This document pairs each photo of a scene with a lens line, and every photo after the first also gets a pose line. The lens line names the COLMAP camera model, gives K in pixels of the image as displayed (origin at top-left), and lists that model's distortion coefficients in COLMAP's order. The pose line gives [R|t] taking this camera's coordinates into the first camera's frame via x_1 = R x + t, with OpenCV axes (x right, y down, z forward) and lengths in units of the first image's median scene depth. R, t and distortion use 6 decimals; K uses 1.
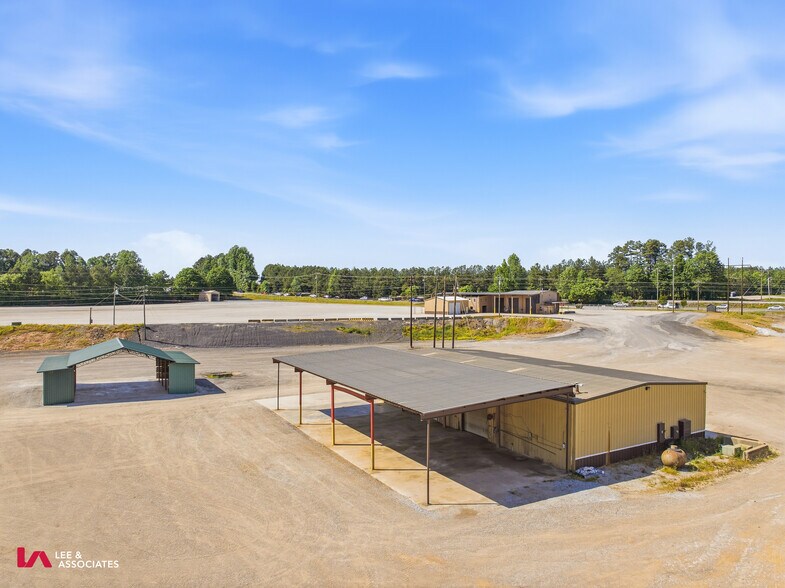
lens RADIAL K [[552.1, 0, 394.5], [0, 552.1, 283.8], [0, 0, 1]] dist [-0.041865, 0.005449]
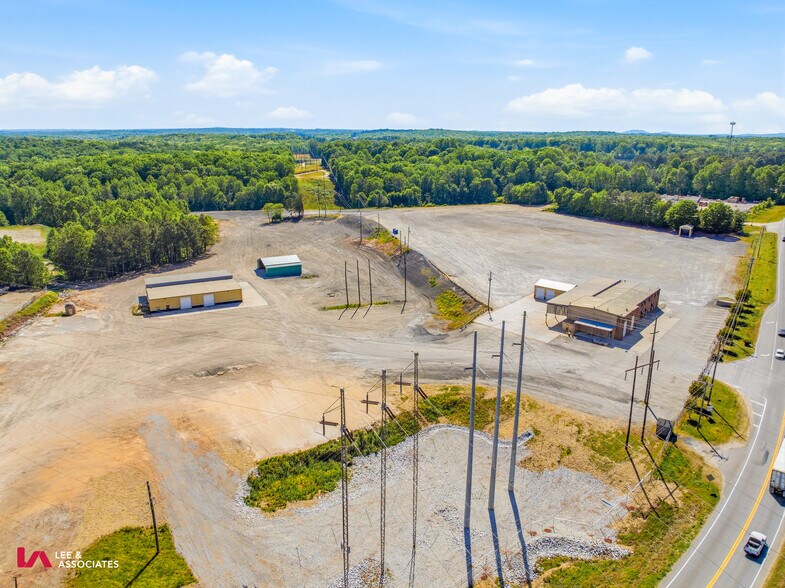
lens RADIAL K [[552.1, 0, 394.5], [0, 552.1, 283.8], [0, 0, 1]] dist [-0.041865, 0.005449]
pose [[-0.029287, 0.271238, -0.962067, 1.446851], [0.006073, 0.962510, 0.271178, -0.334711], [0.999553, 0.002099, -0.029836, 0.969566]]
